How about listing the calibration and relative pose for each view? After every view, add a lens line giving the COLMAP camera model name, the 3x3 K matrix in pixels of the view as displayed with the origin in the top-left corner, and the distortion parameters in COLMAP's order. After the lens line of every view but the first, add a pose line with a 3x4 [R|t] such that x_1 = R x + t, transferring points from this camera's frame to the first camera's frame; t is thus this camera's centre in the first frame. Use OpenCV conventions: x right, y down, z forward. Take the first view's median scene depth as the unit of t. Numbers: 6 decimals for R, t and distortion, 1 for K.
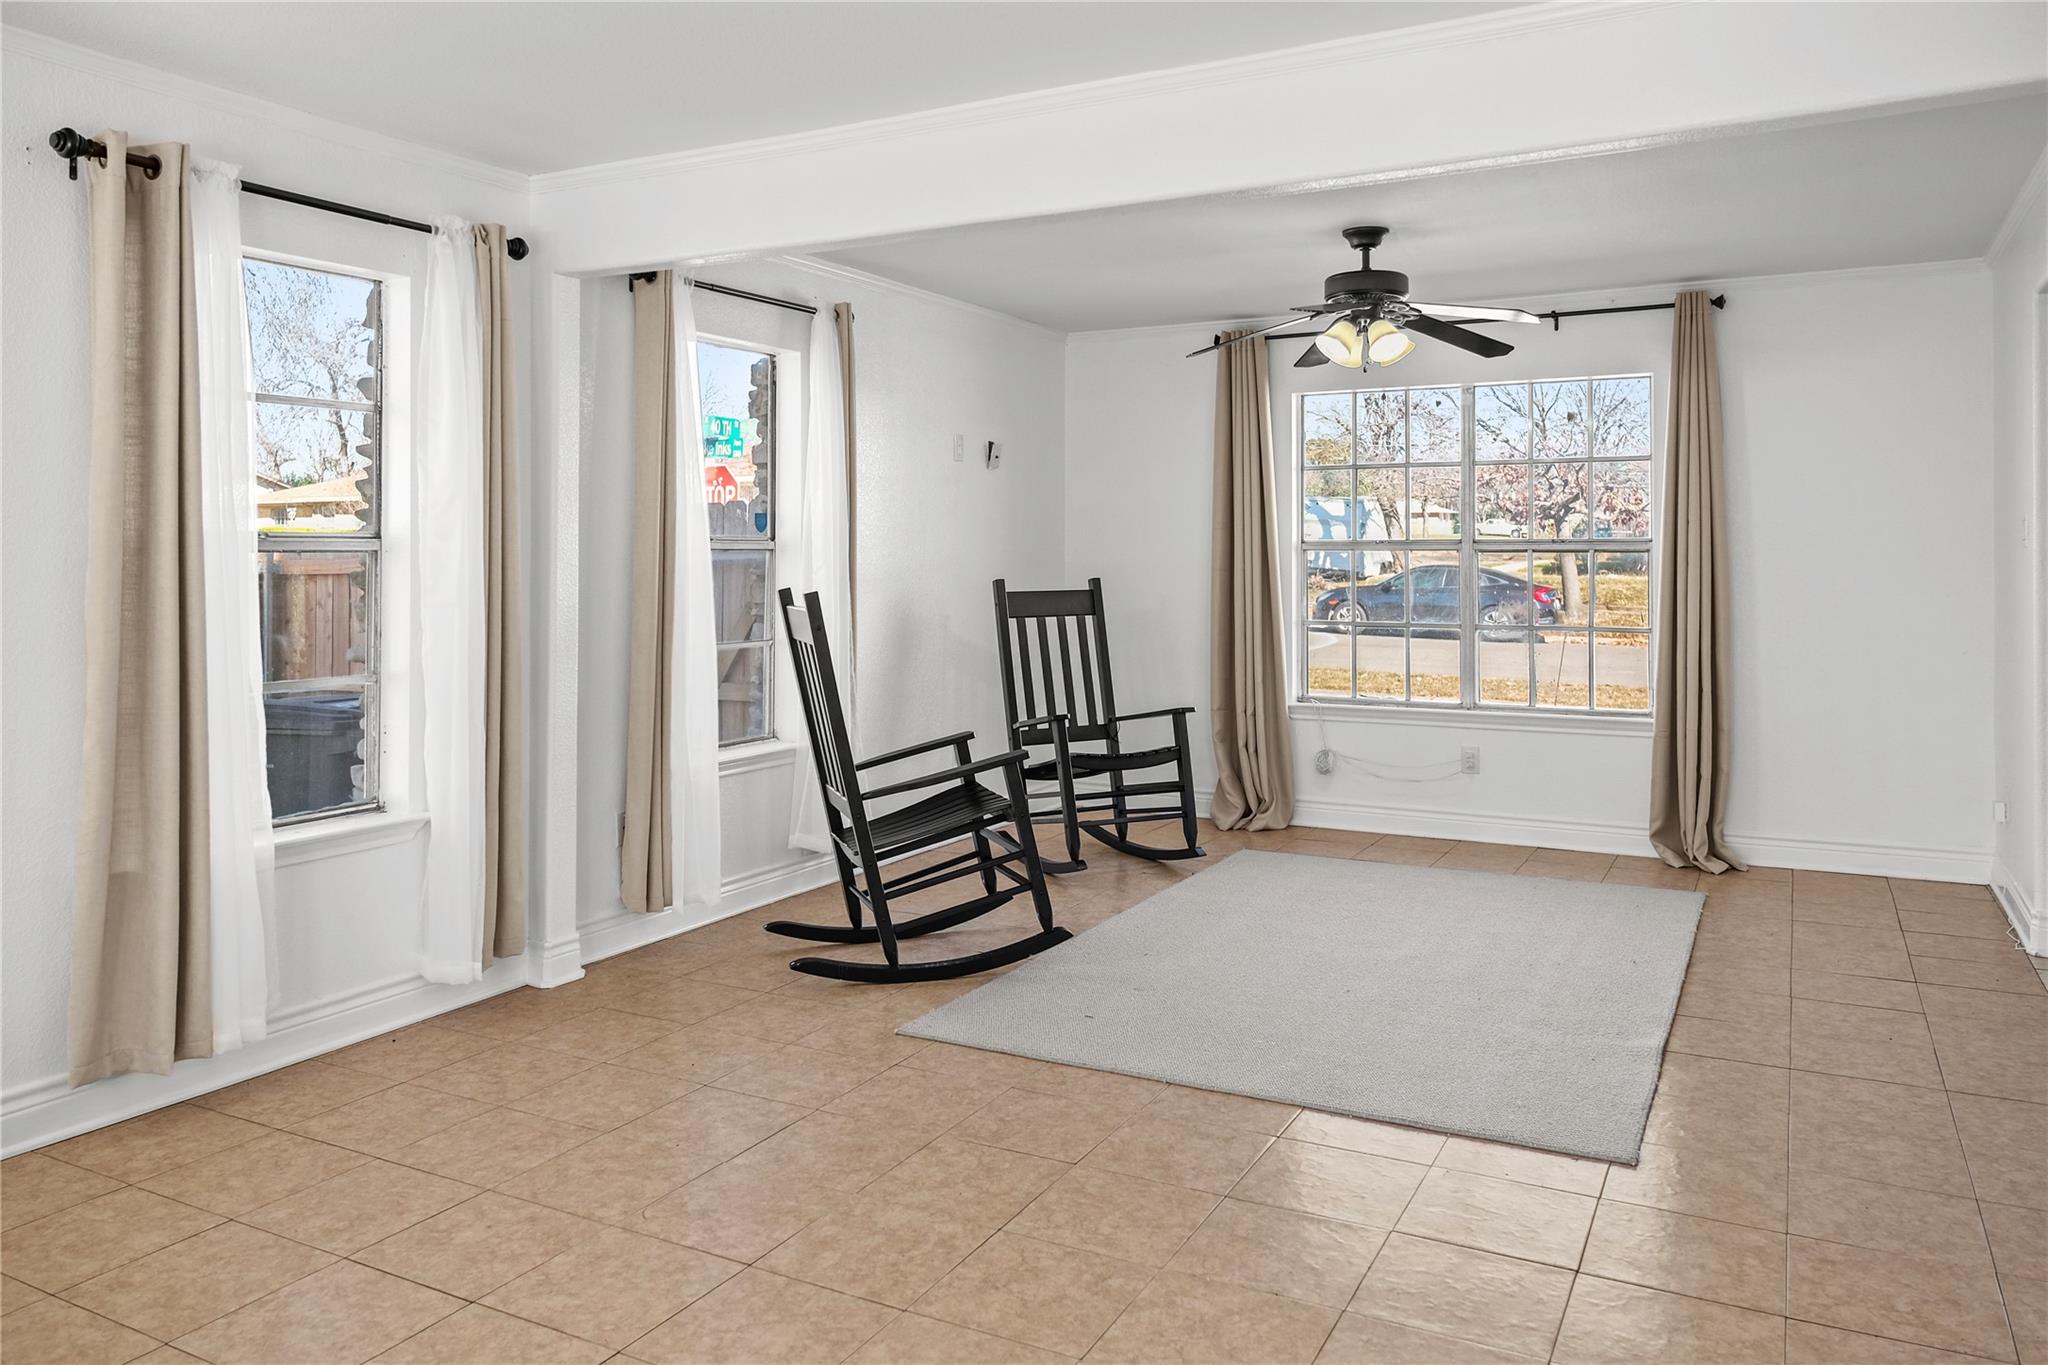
lens RADIAL K [[1462.5, 0, 1008.7], [0, 1462.5, 528.6], [0, 0, 1]] dist [-0.020495, 0.005399]
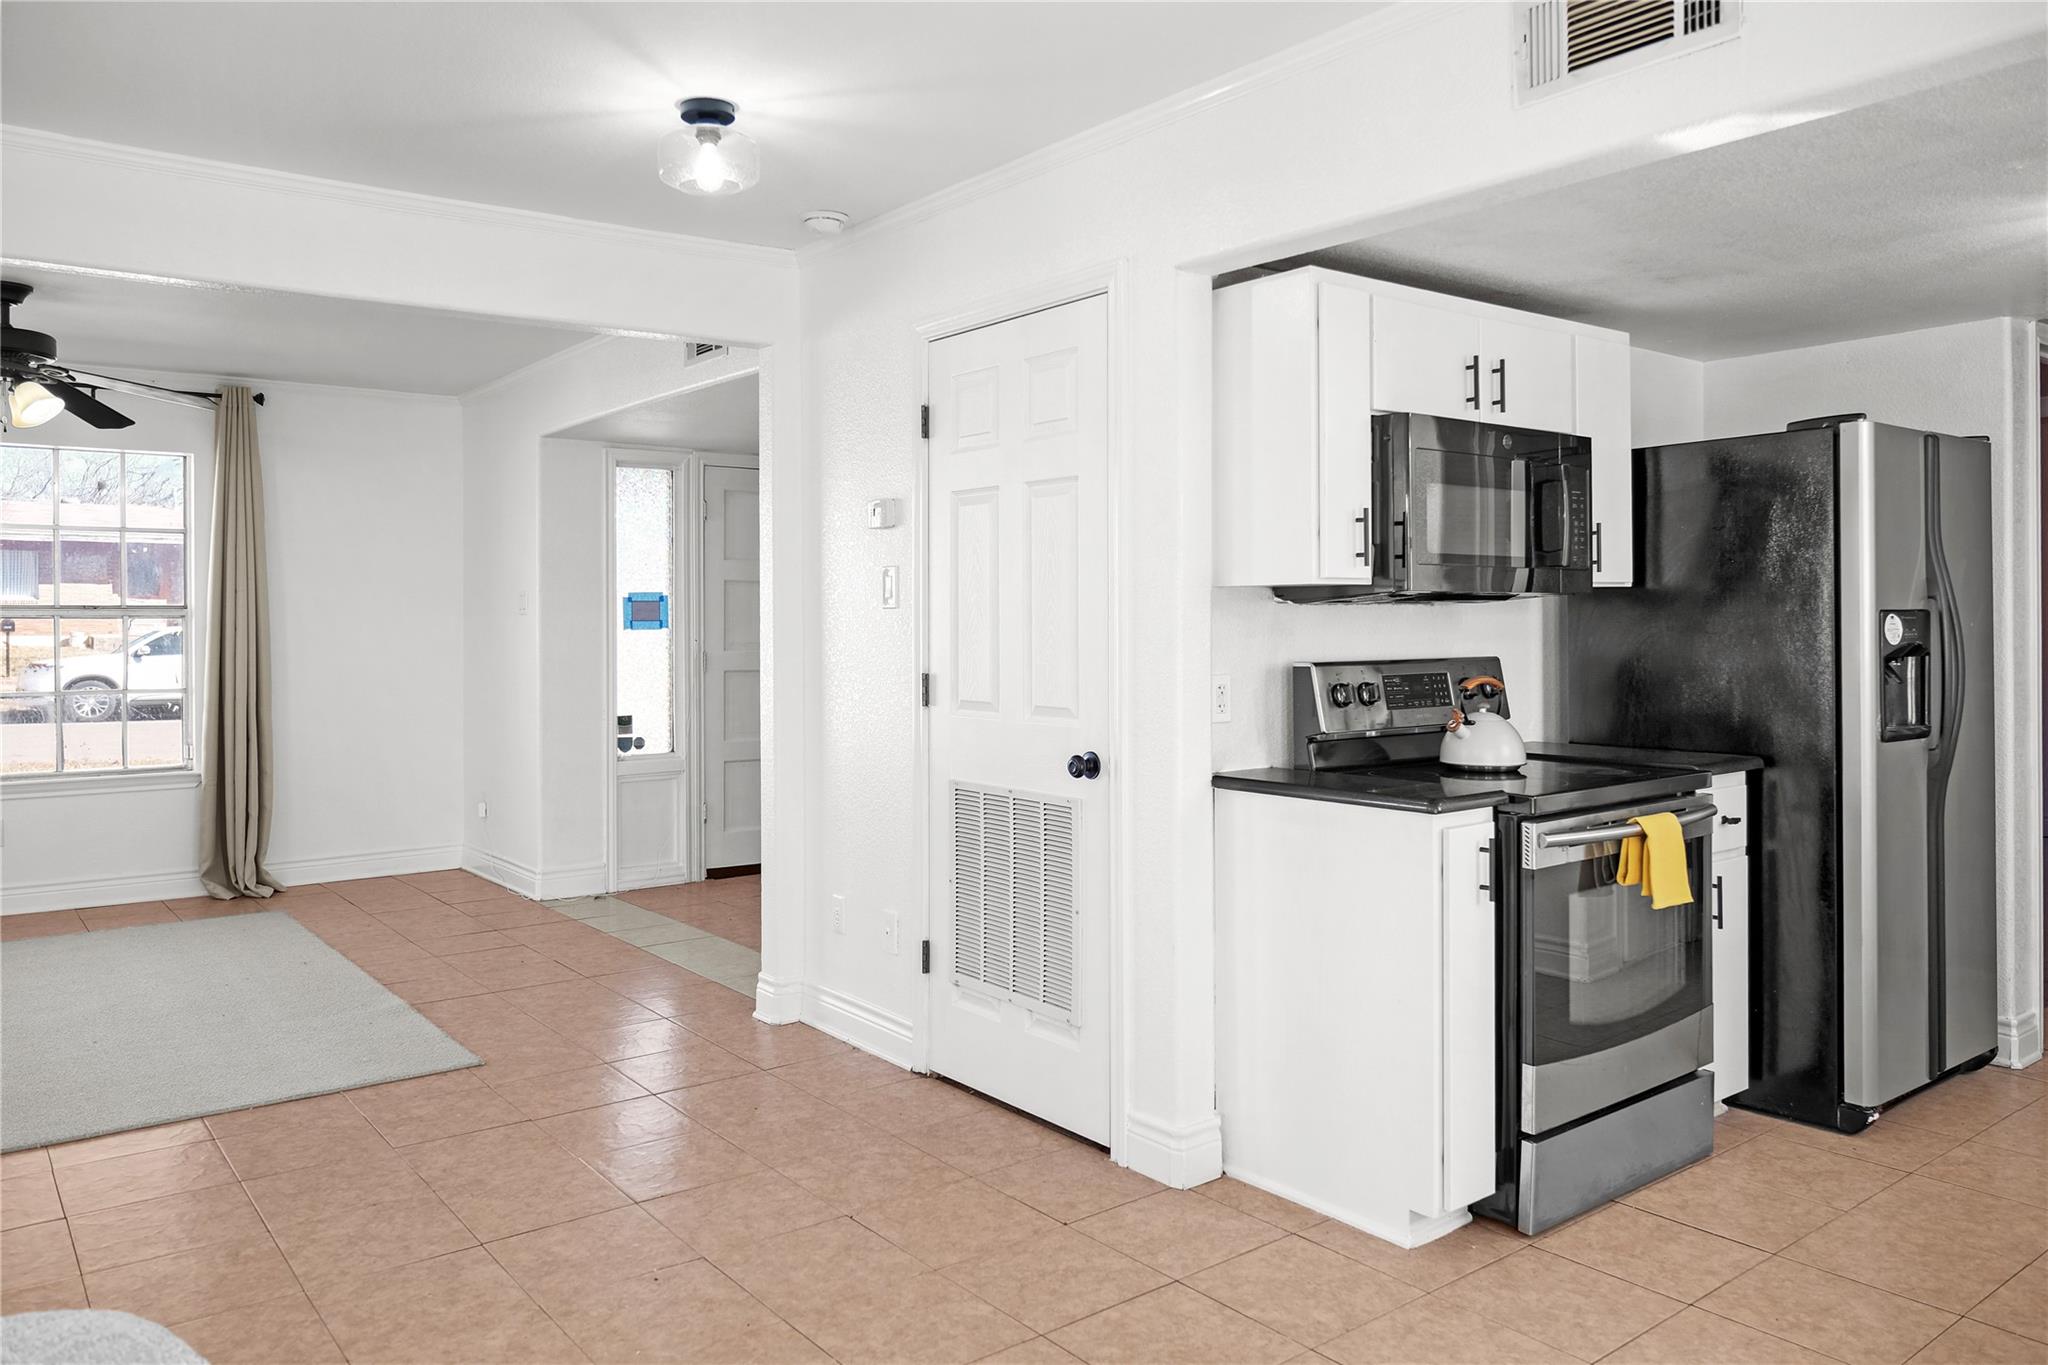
lens RADIAL K [[1441.9, 0, 1024.4], [0, 1441.9, 630.9], [0, 0, 1]] dist [-0.013252, 0.003198]
pose [[0.399324, -0.007719, 0.916778, -0.322542], [-0.012941, 0.999817, 0.014055, 0.002405], [-0.916719, -0.017477, 0.399151, -0.001022]]
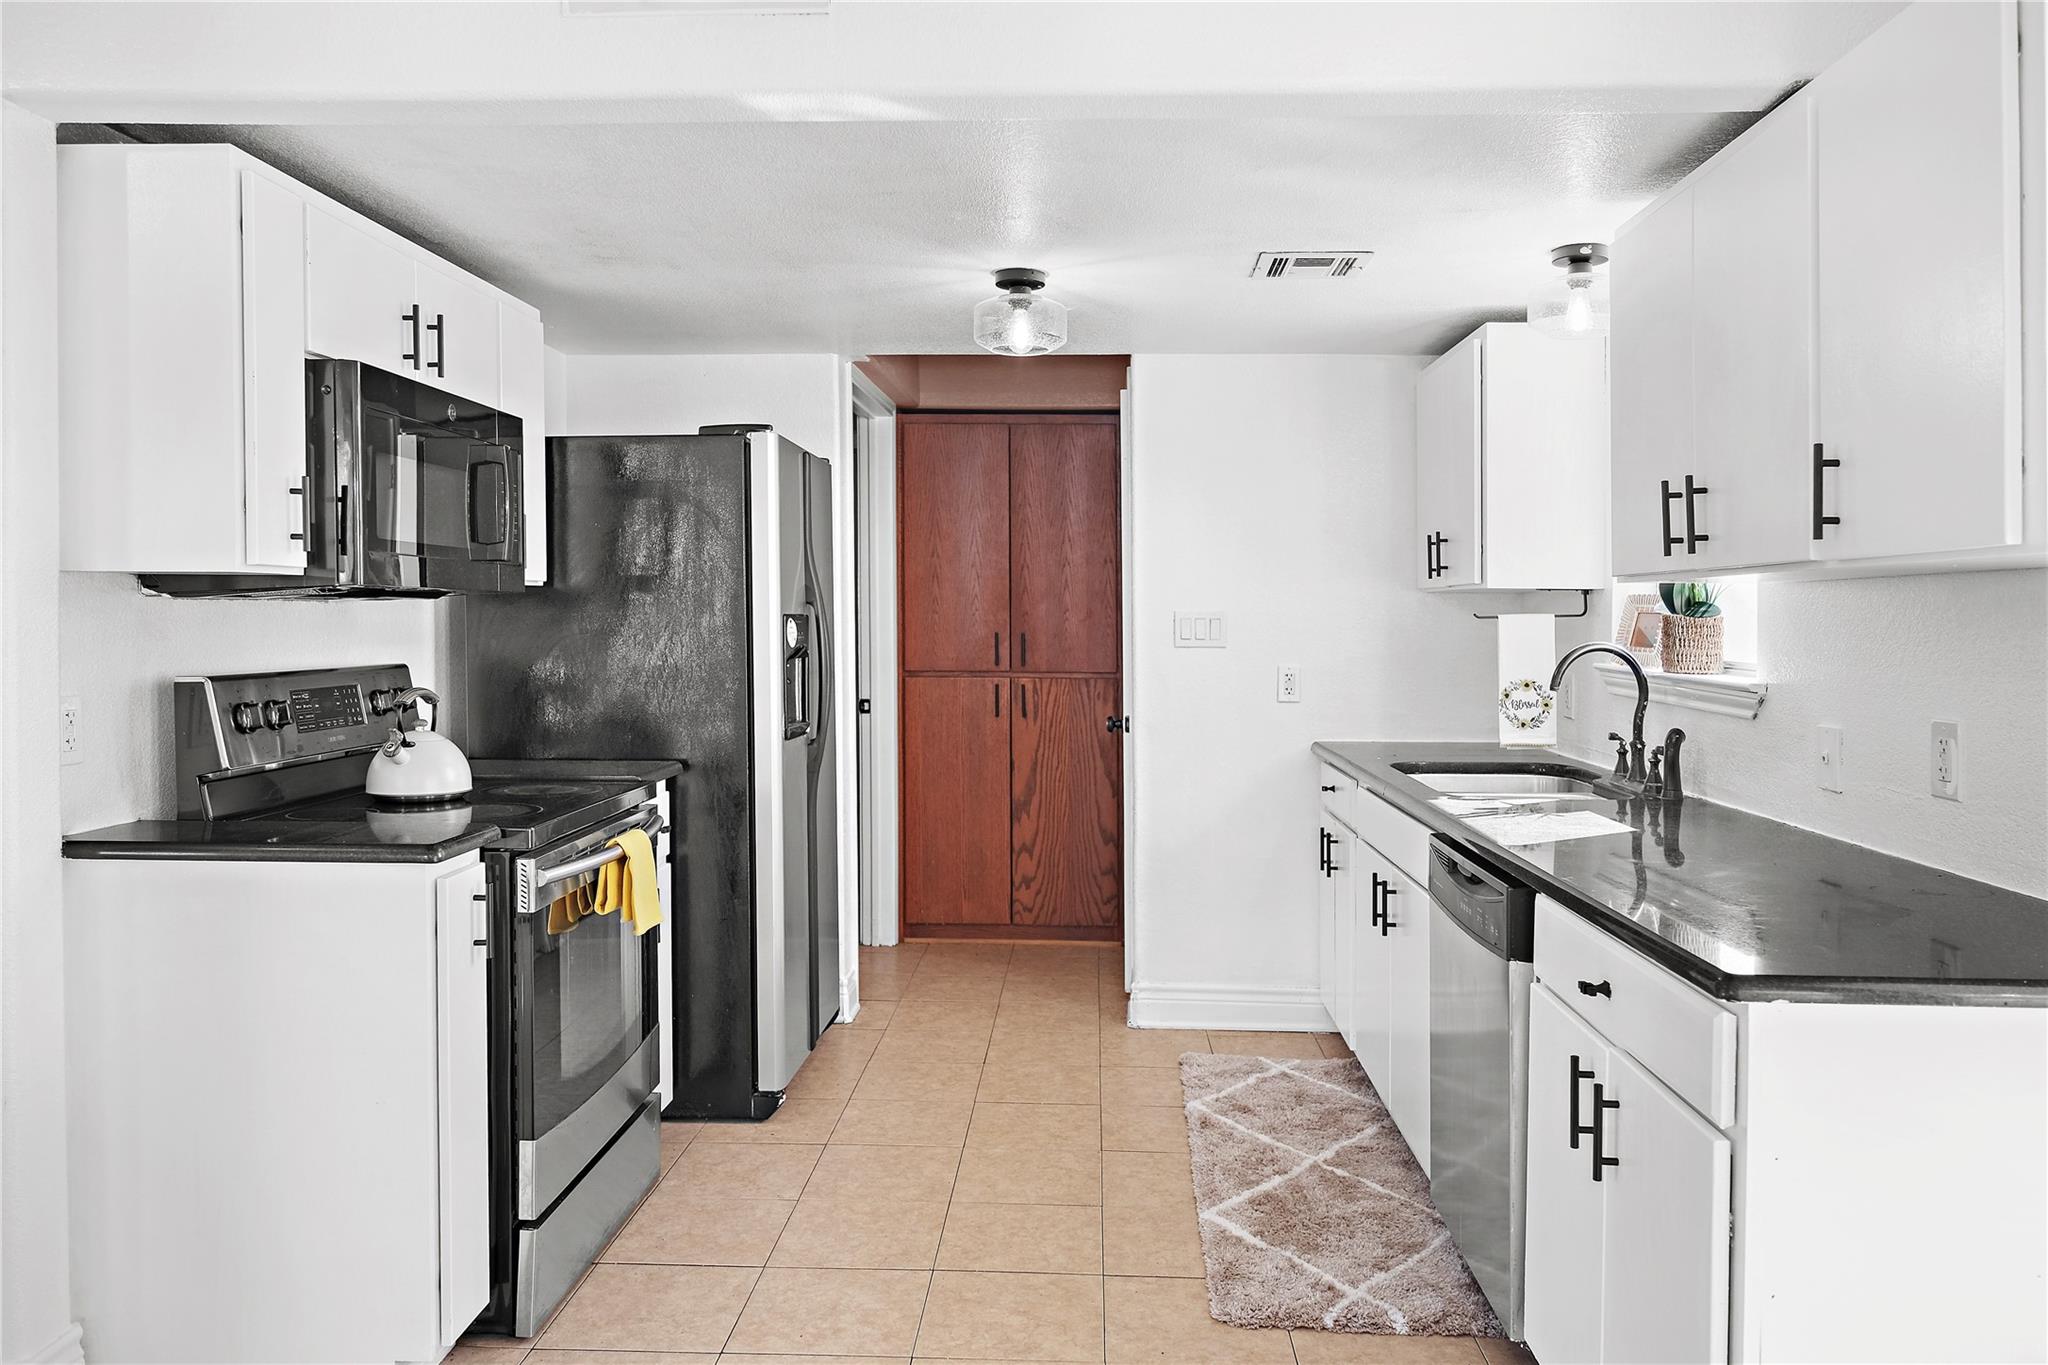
lens RADIAL K [[1452.6, 0, 1023.1], [0, 1452.6, 641.9], [0, 0, 1]] dist [-0.004224, 0.004489]
pose [[-0.443081, -0.015921, 0.896340, -0.245376], [-0.022233, 0.999730, 0.006767, 0.002862], [-0.896206, -0.016930, -0.443315, 0.100108]]
